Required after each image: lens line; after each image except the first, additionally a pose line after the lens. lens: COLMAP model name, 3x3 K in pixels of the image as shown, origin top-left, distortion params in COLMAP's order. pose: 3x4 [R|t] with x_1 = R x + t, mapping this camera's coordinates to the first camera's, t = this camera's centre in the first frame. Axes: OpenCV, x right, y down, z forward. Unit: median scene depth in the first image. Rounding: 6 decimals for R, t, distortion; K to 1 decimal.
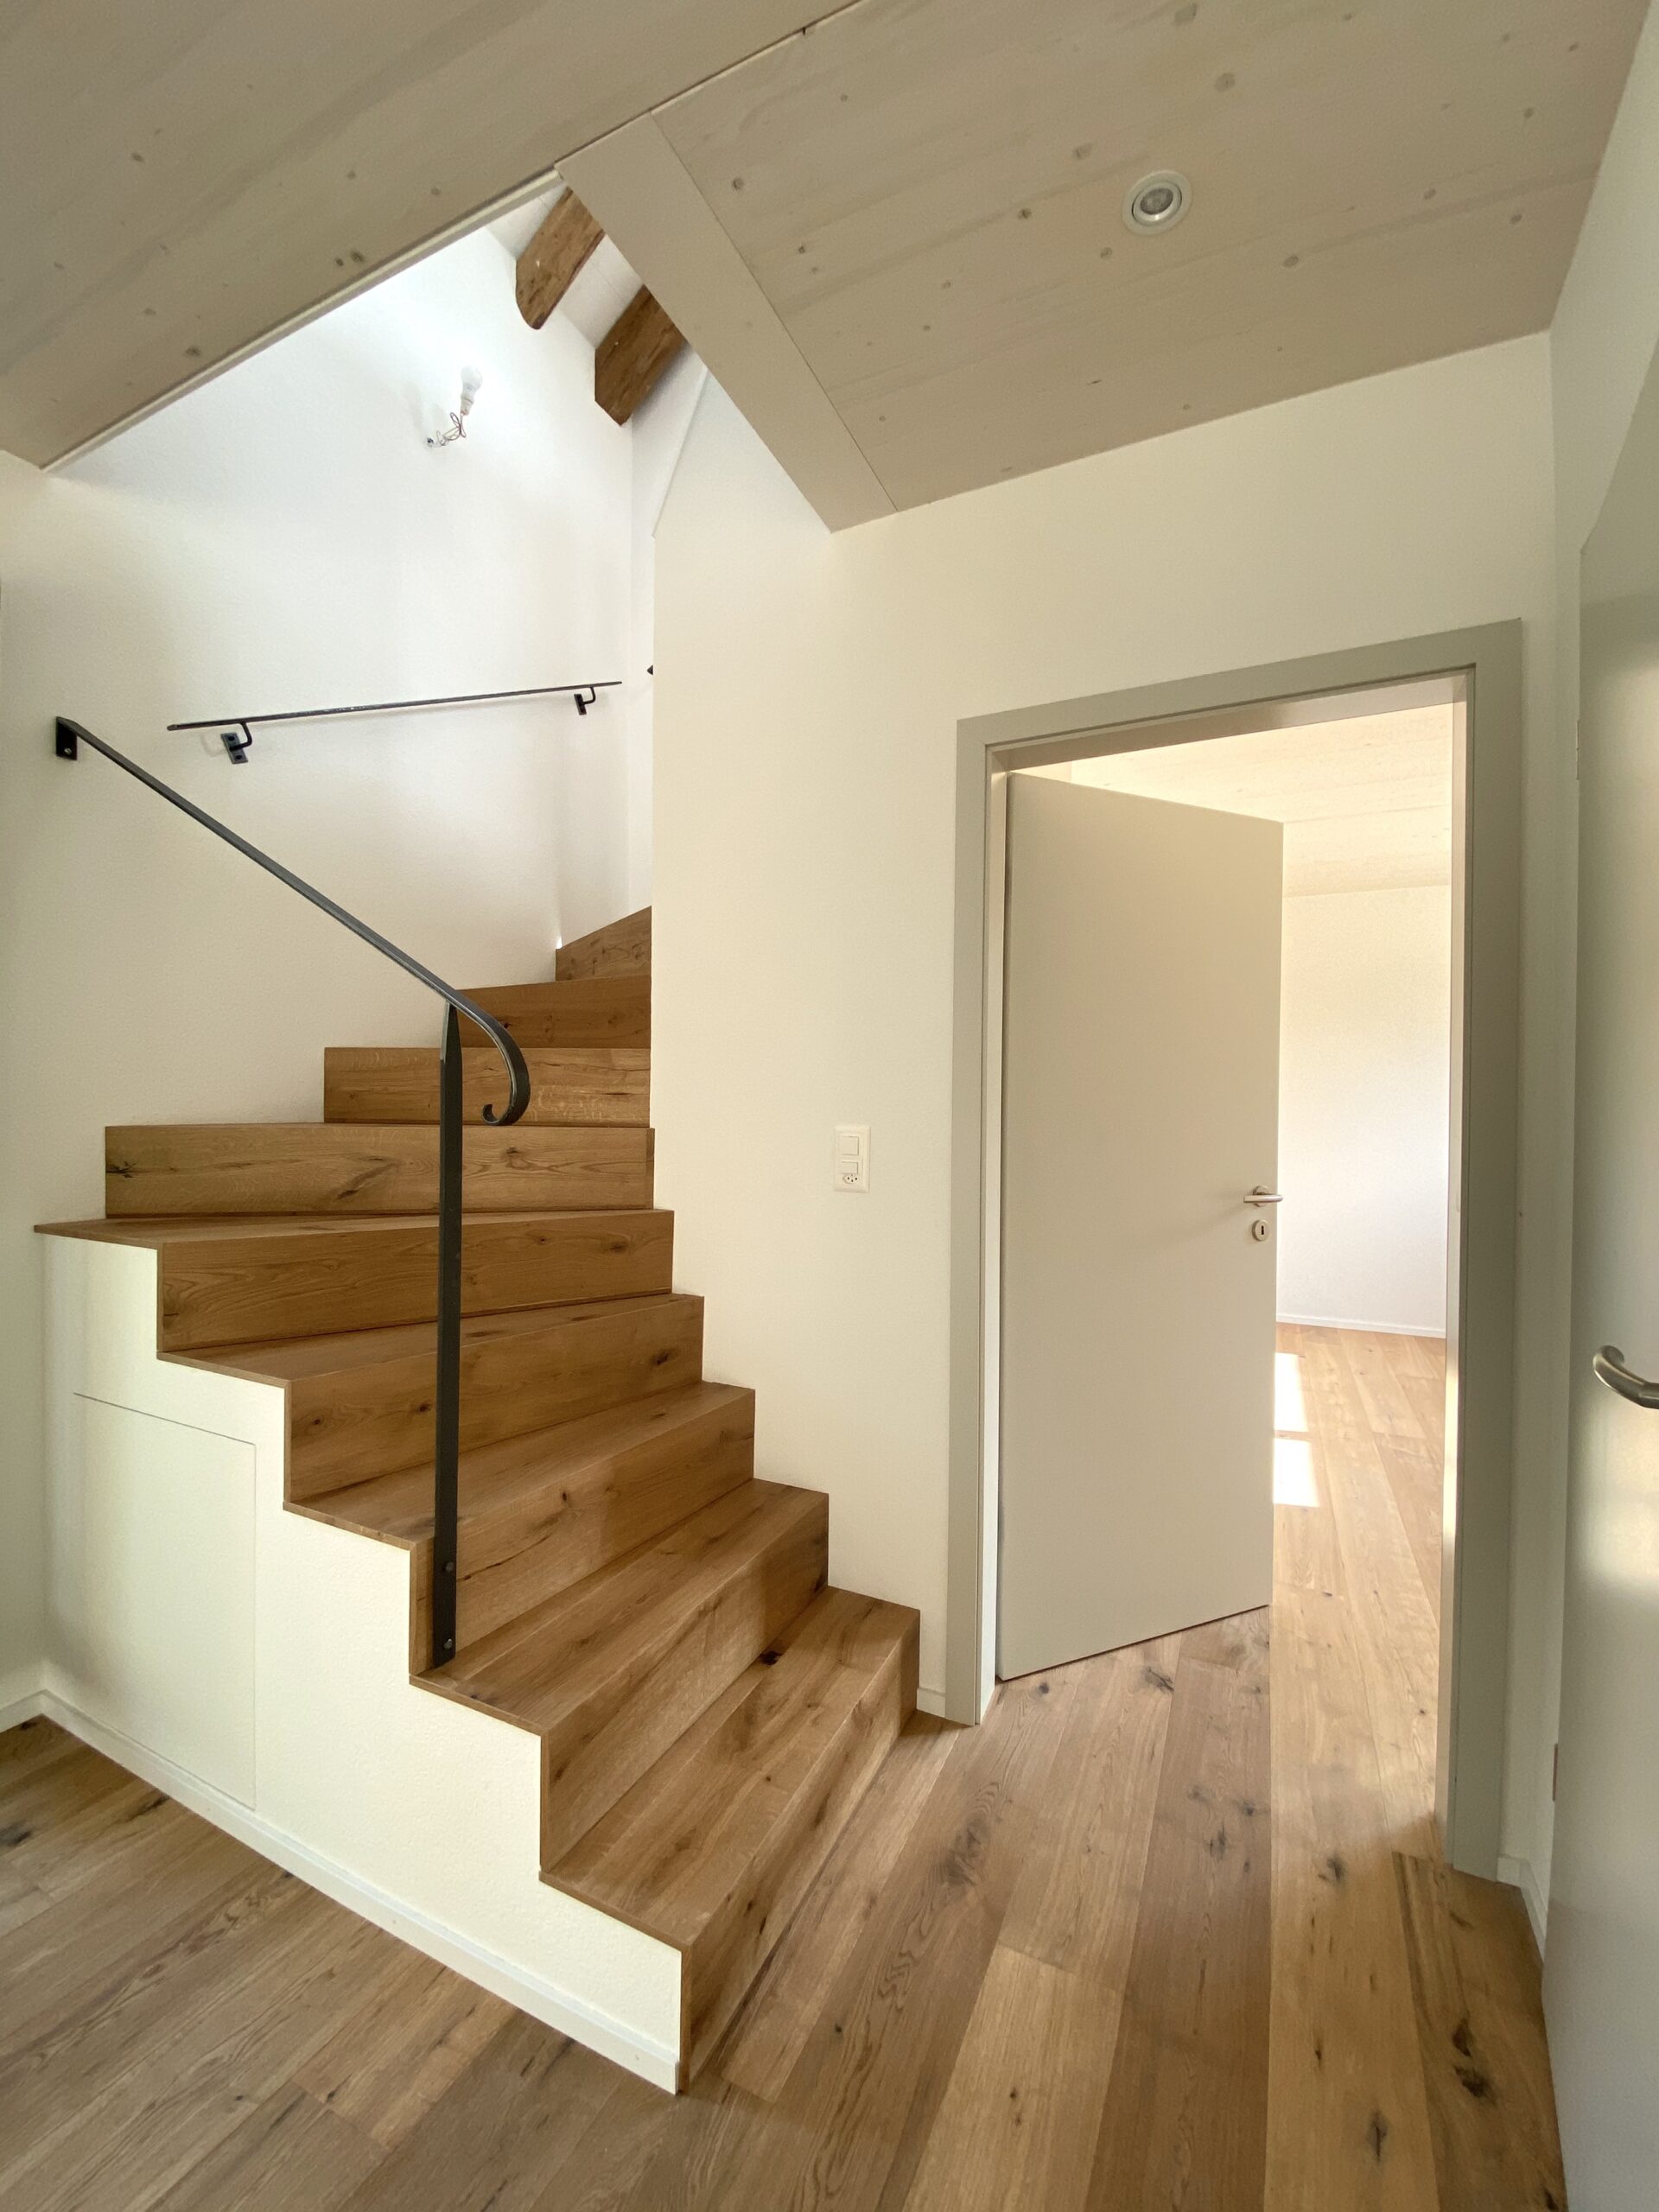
lens RADIAL K [[892.3, 0, 829.5], [0, 892.3, 1106.0], [0, 0, 1]] dist [0.038252, -0.028850]
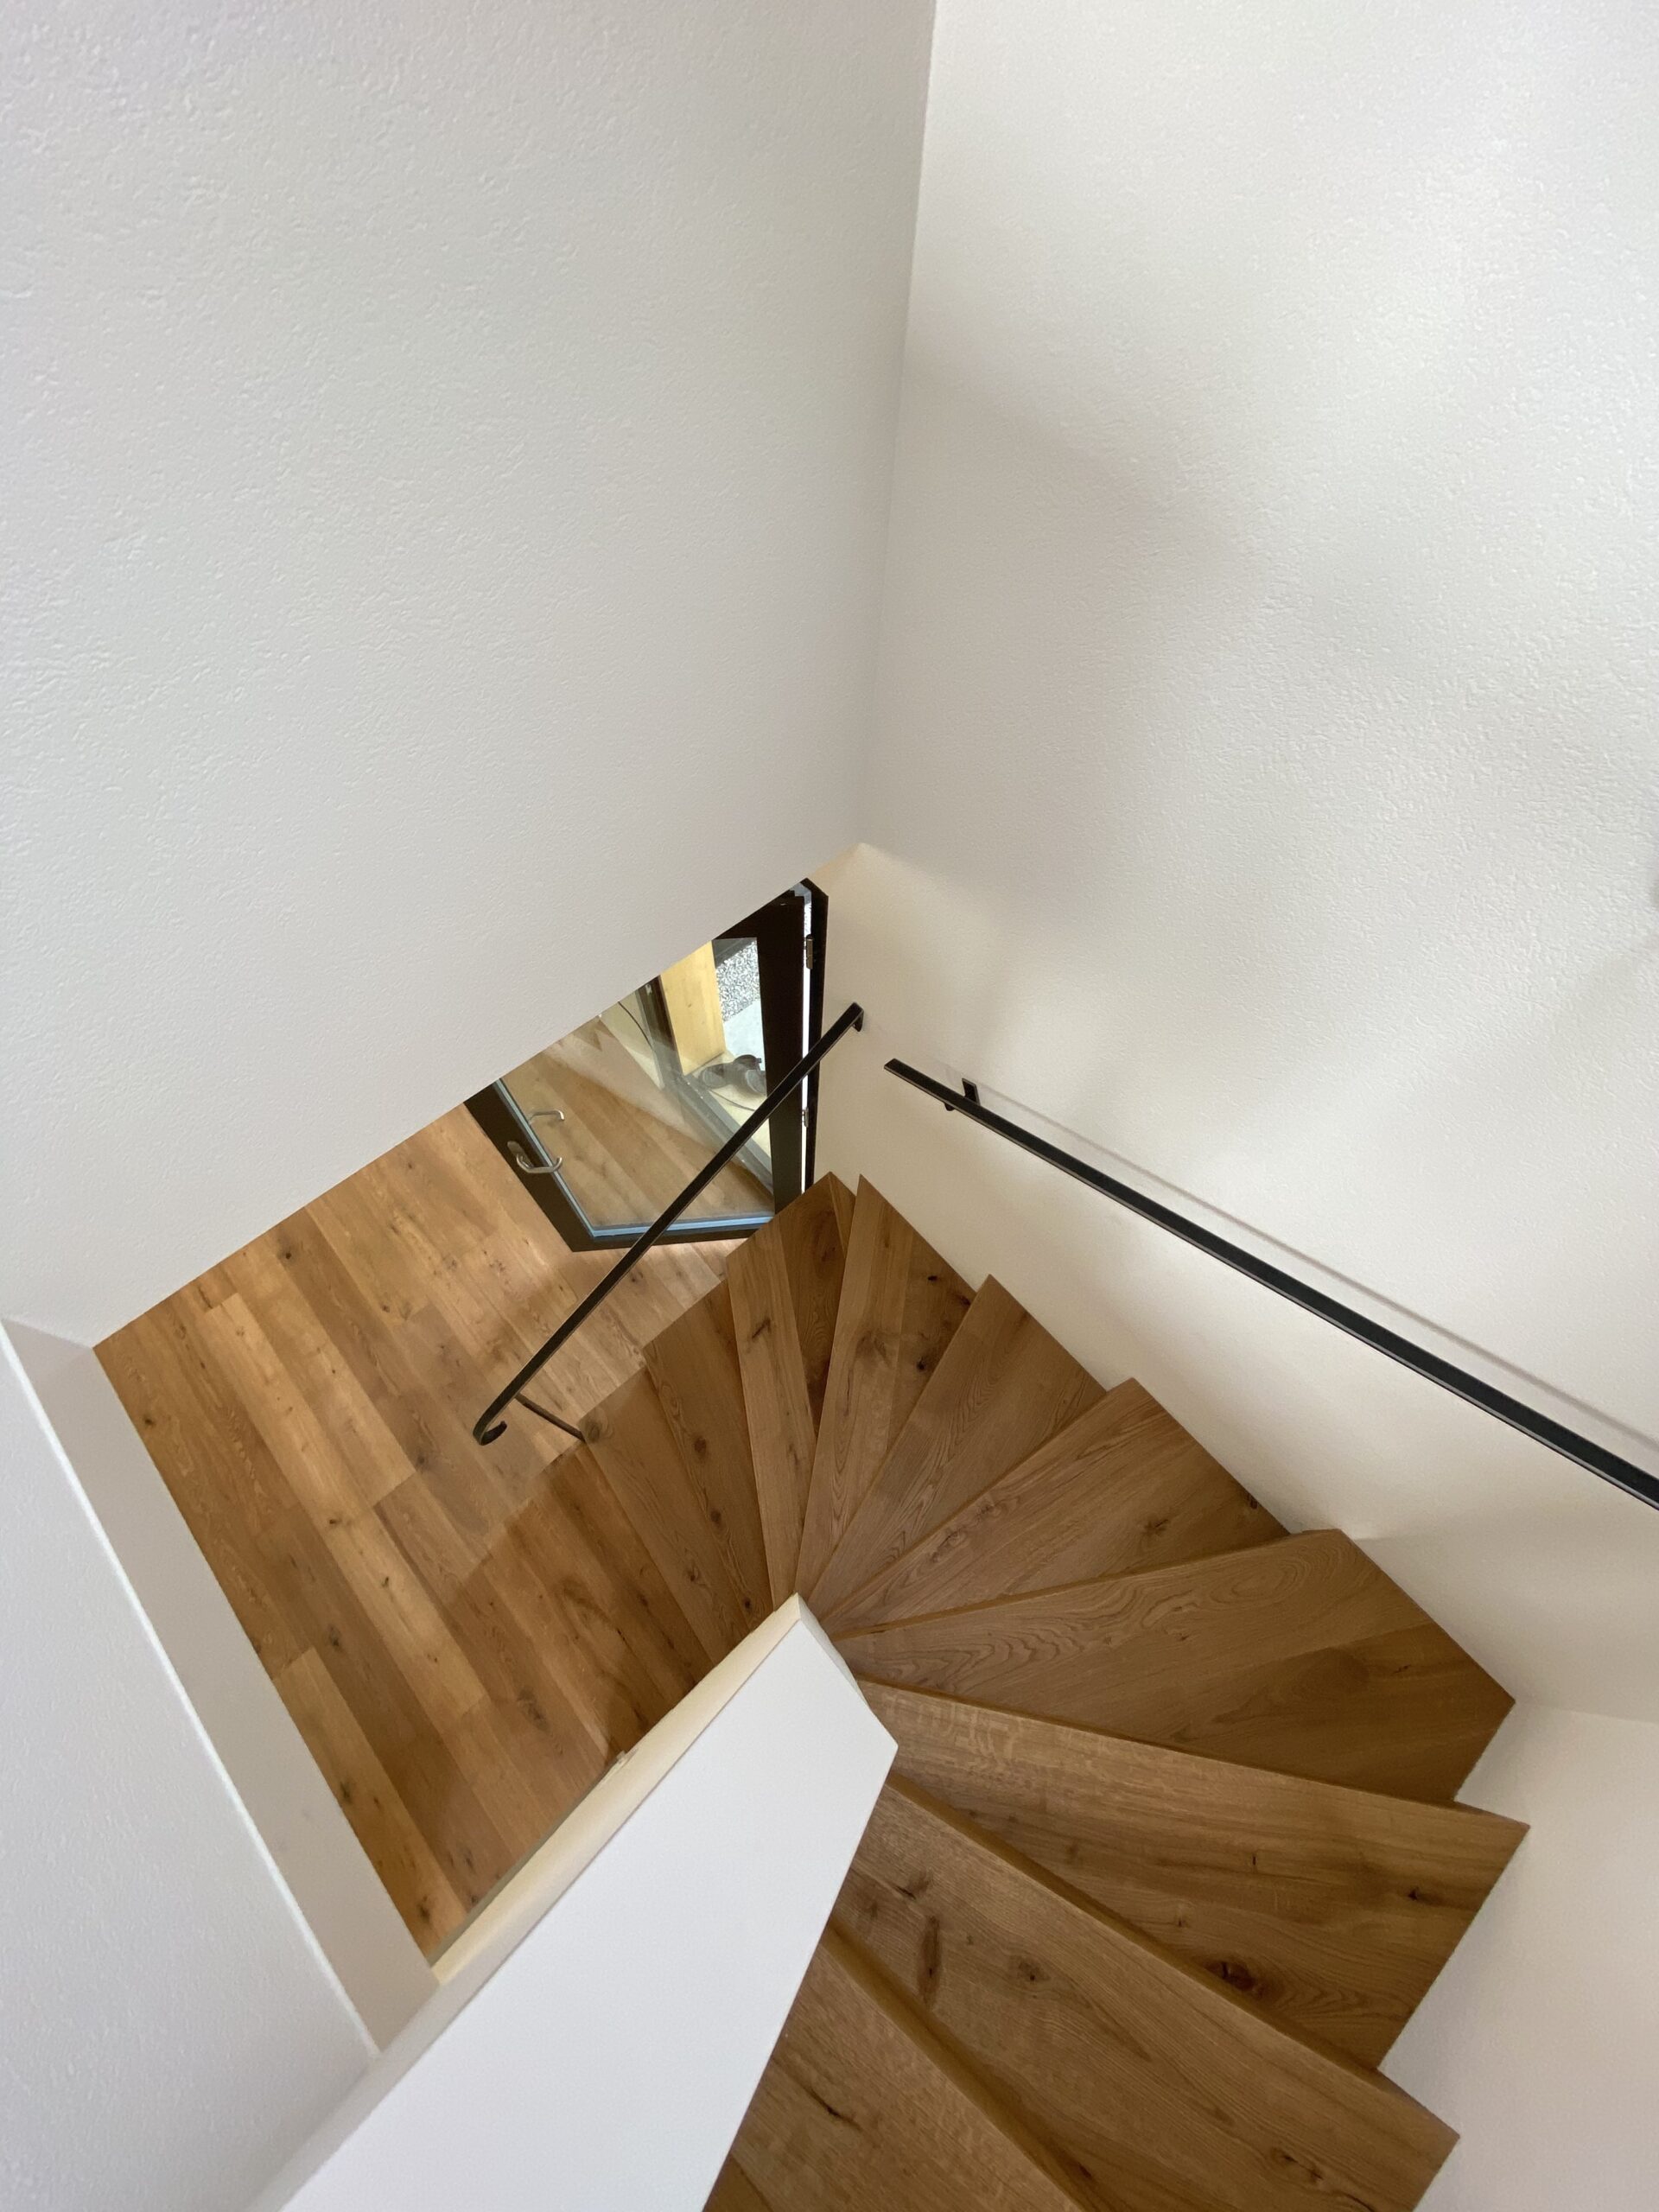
lens RADIAL K [[892.3, 0, 829.5], [0, 892.3, 1106.0], [0, 0, 1]] dist [0.038252, -0.028850]
pose [[-0.381847, 0.812143, -0.441153, -0.323031], [-0.041695, 0.461699, 0.886056, -1.708949], [0.923284, 0.356732, -0.142436, 1.466354]]
